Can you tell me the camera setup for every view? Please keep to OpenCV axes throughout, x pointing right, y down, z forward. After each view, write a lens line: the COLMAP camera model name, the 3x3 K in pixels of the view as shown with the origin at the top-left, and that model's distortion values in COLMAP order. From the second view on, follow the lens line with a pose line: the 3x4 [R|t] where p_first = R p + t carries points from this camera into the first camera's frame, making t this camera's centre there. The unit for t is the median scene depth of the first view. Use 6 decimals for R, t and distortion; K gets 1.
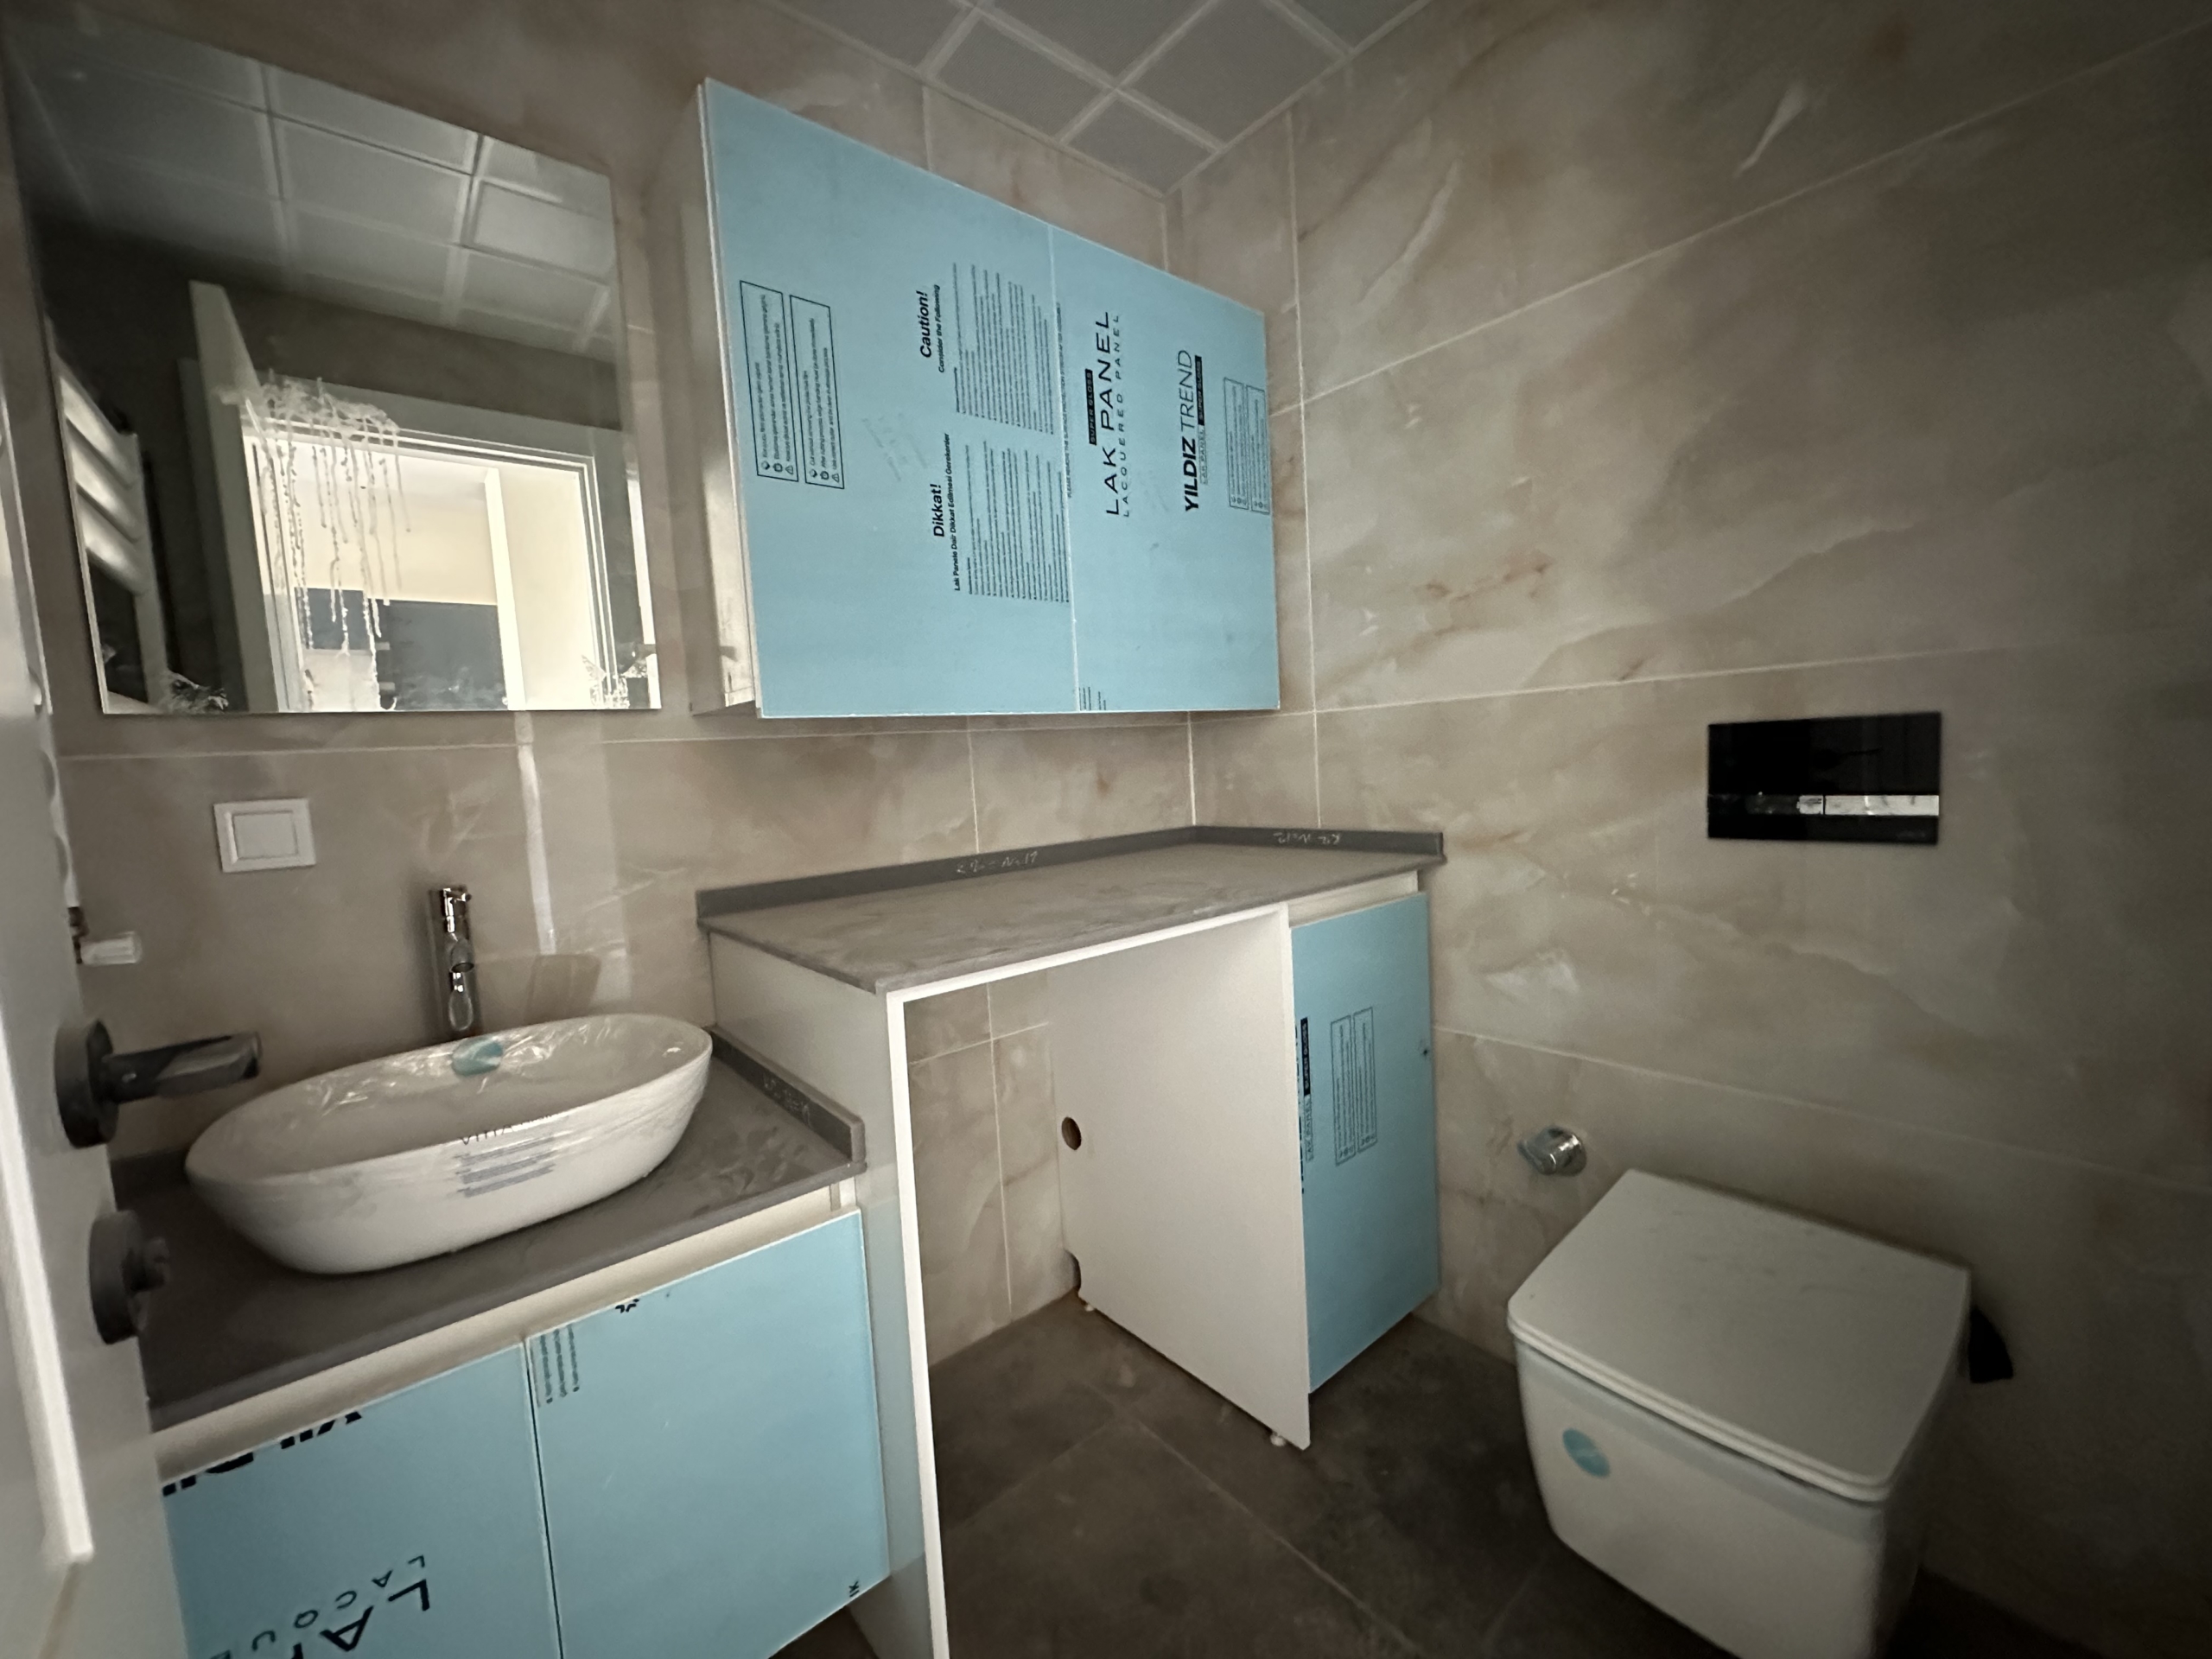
lens RADIAL K [[877.0, 0, 1105.5], [0, 877.0, 830.2], [0, 0, 1]] dist [-0.003905, 0.000679]
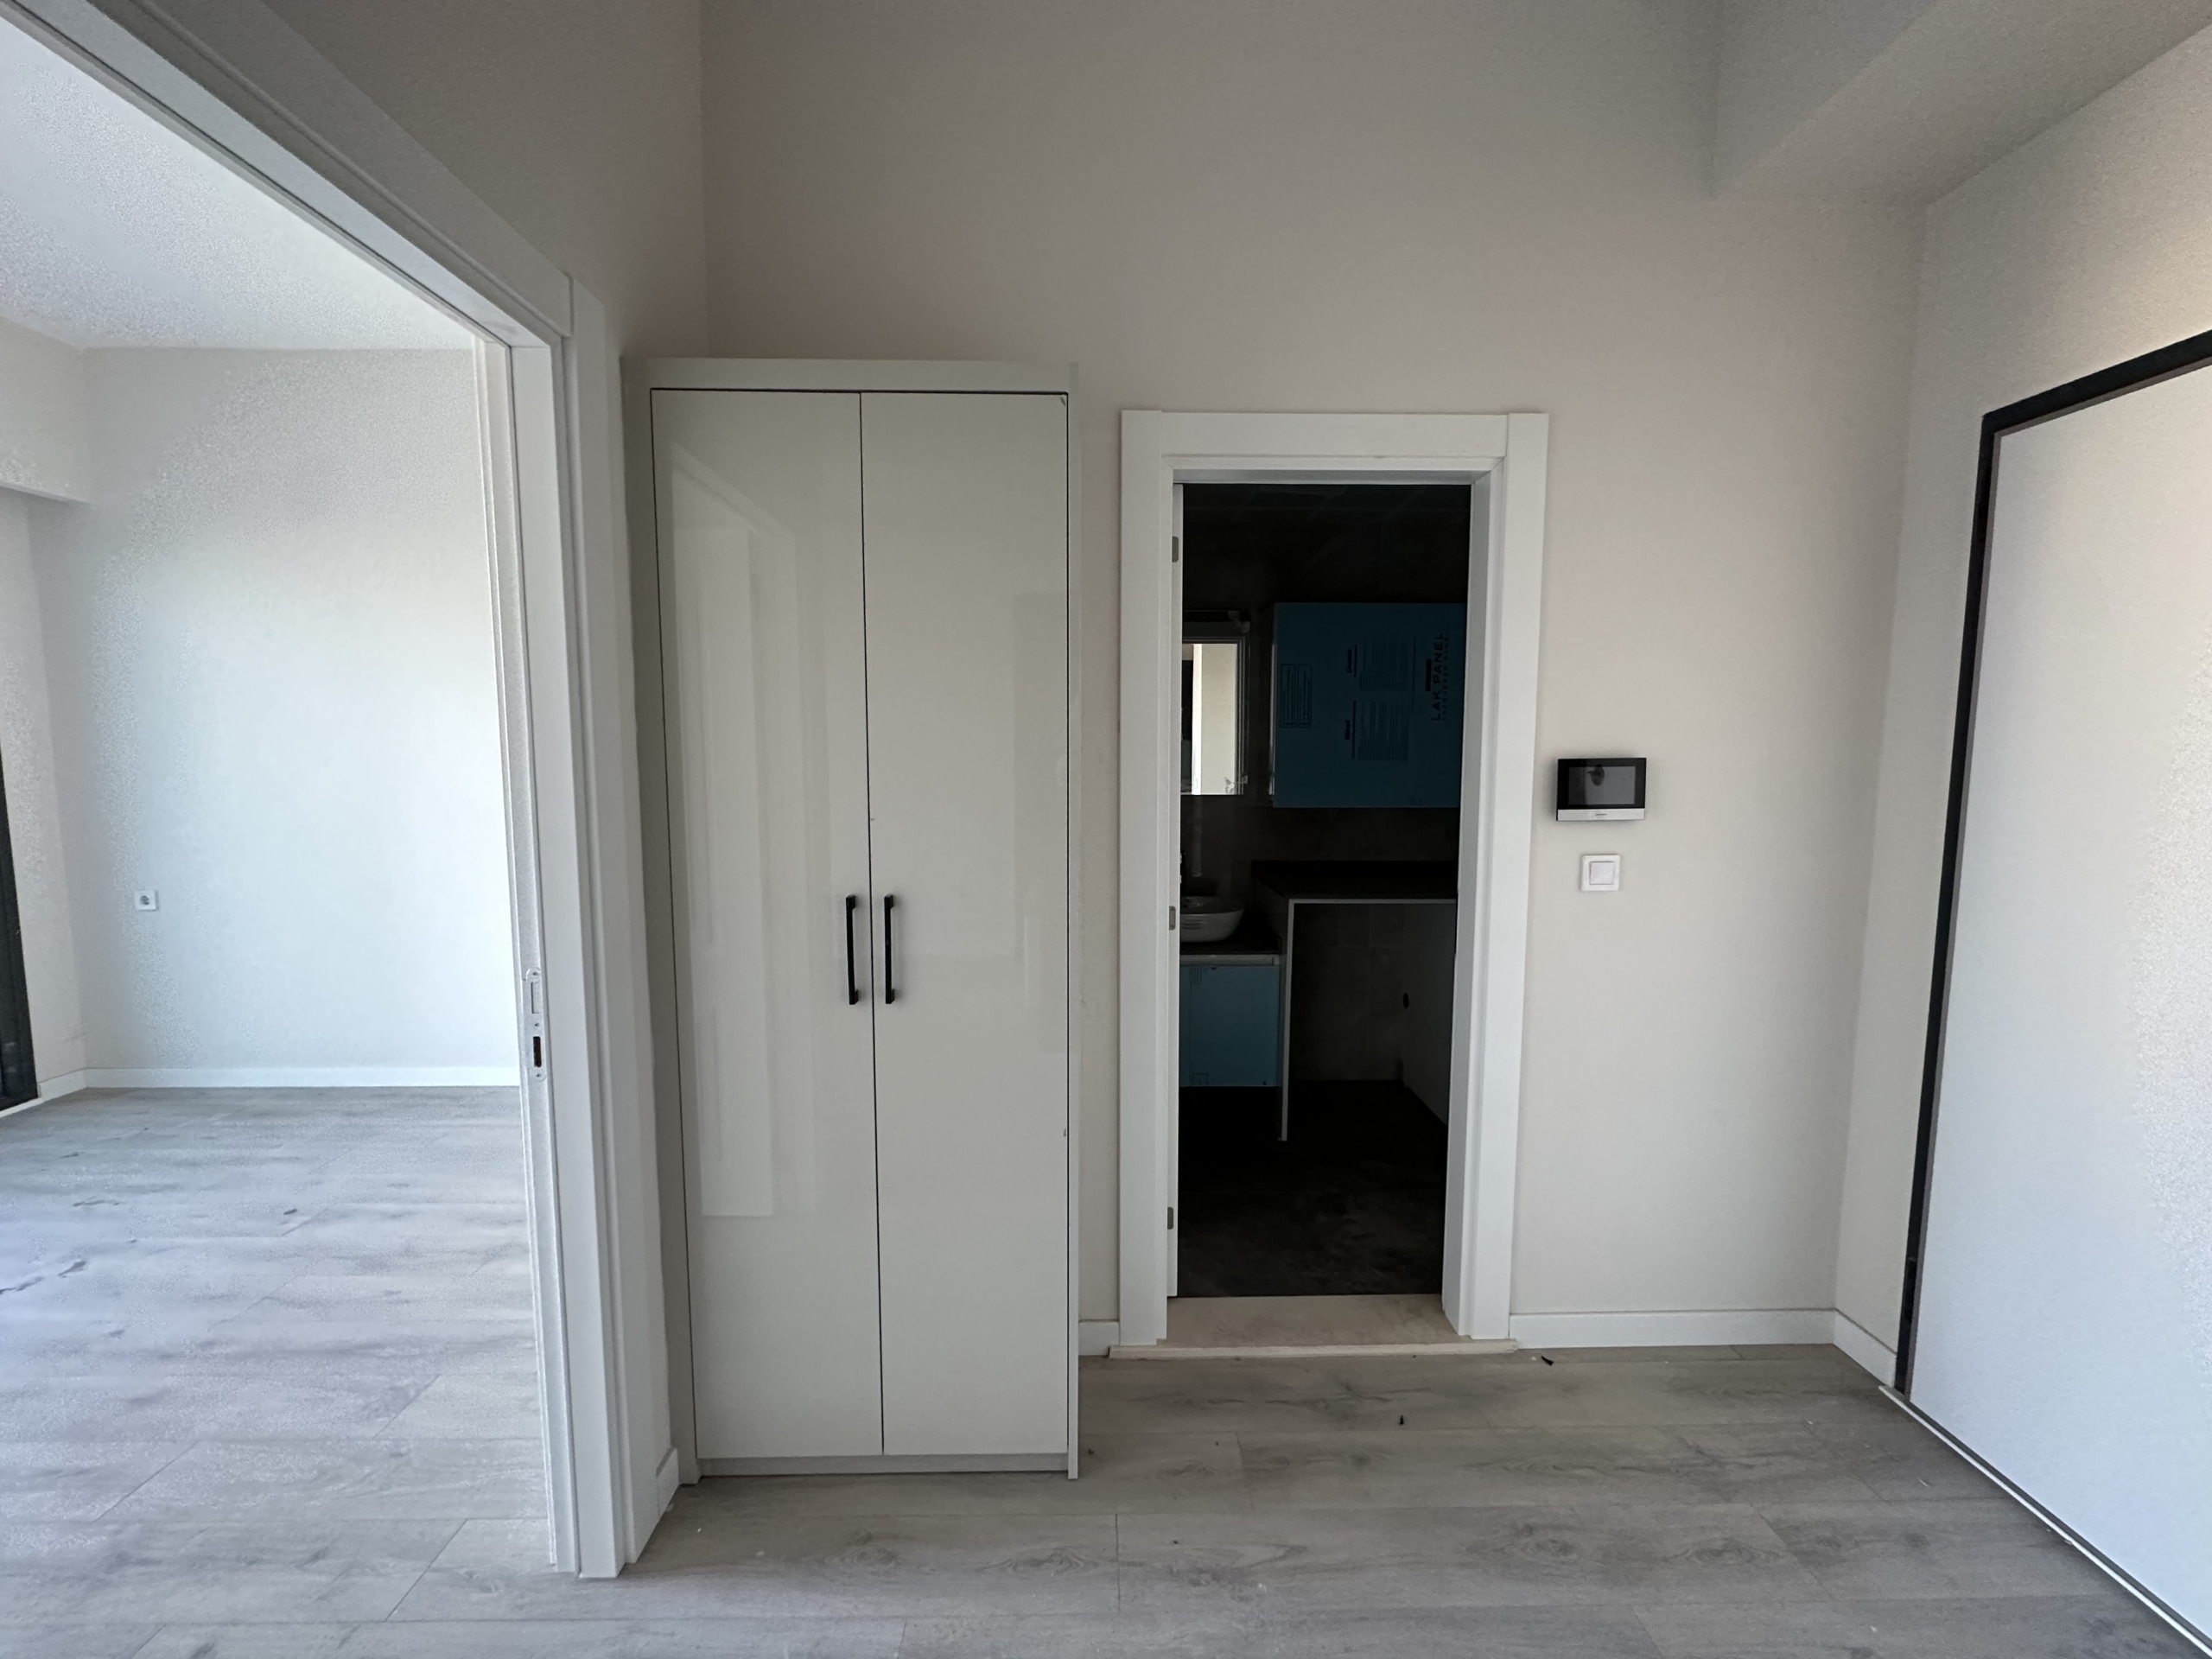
lens RADIAL K [[883.7, 0, 1100.5], [0, 883.7, 819.4], [0, 0, 1]] dist [-0.001031, 0.000120]
pose [[0.781329, 0.113024, -0.613801, 0.771423], [-0.100354, 0.993420, 0.055181, -0.148695], [0.615999, 0.018483, 0.787530, -1.336241]]
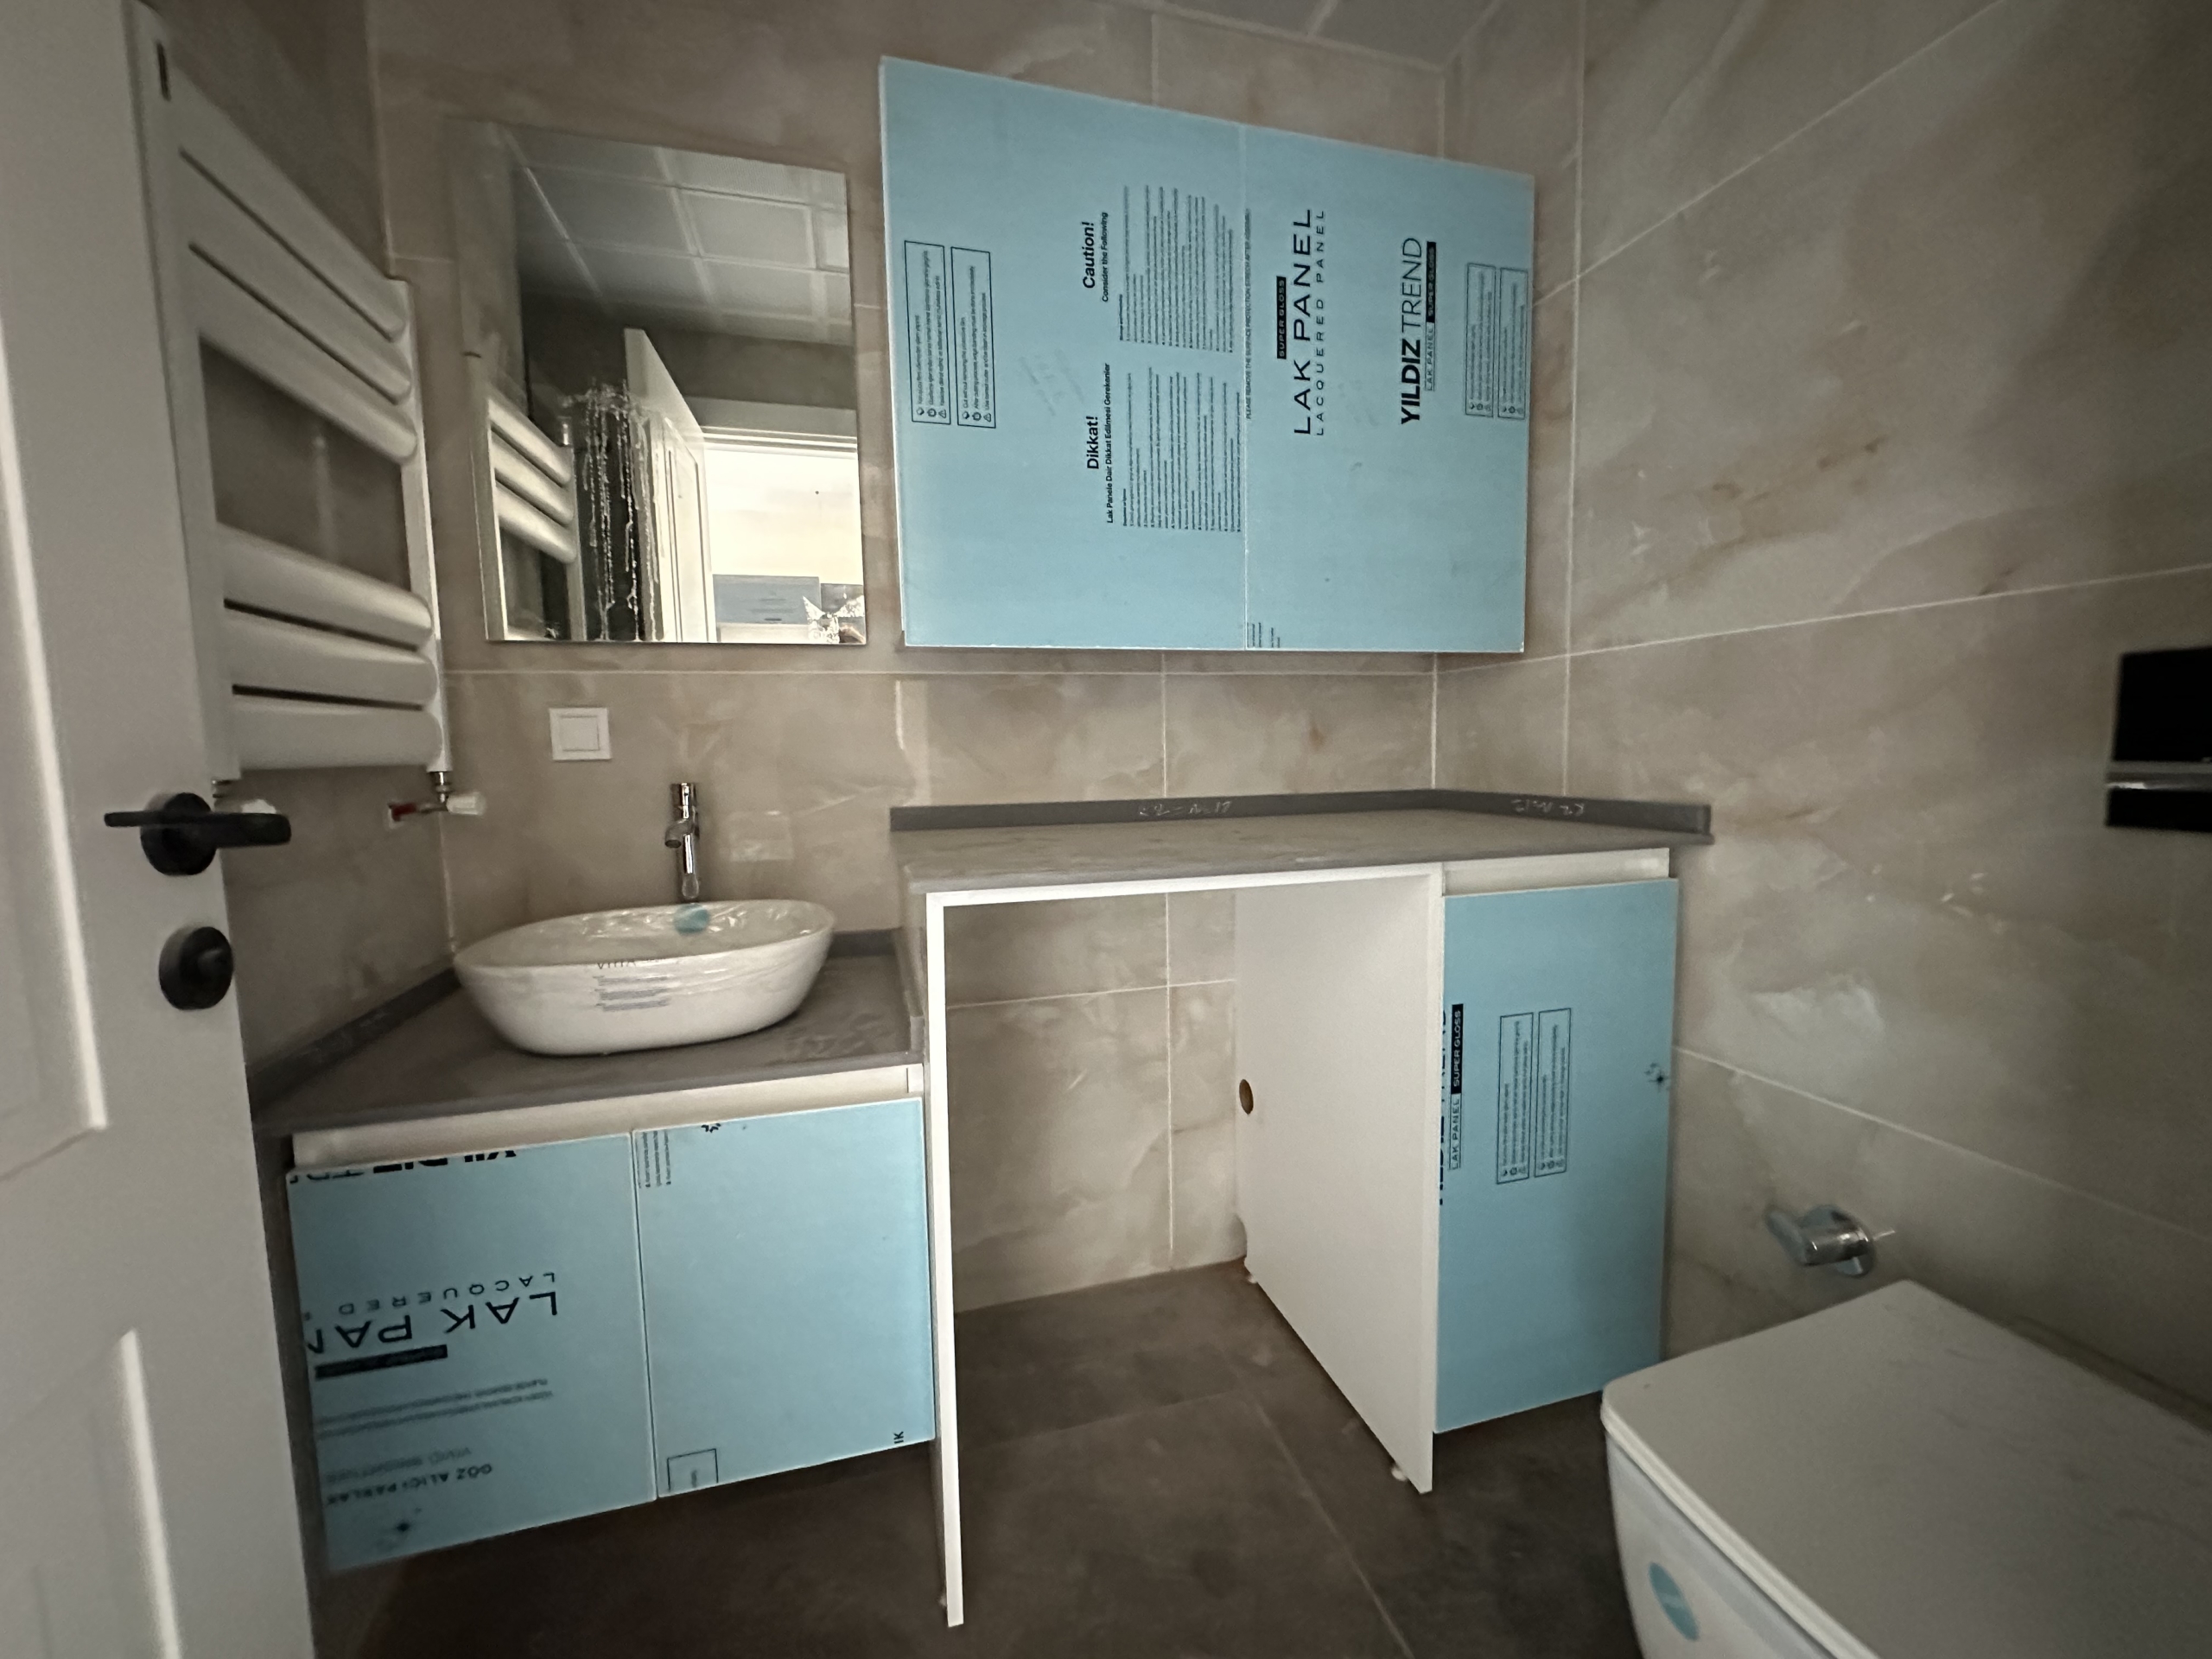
lens RADIAL K [[878.6, 0, 1103.7], [0, 878.6, 828.2], [0, 0, 1]] dist [-0.003138, -0.000325]
pose [[0.911426, 0.077212, -0.404154, 0.227399], [-0.067080, 0.996977, 0.039193, 0.030629], [0.405959, -0.008611, 0.913851, 0.072133]]
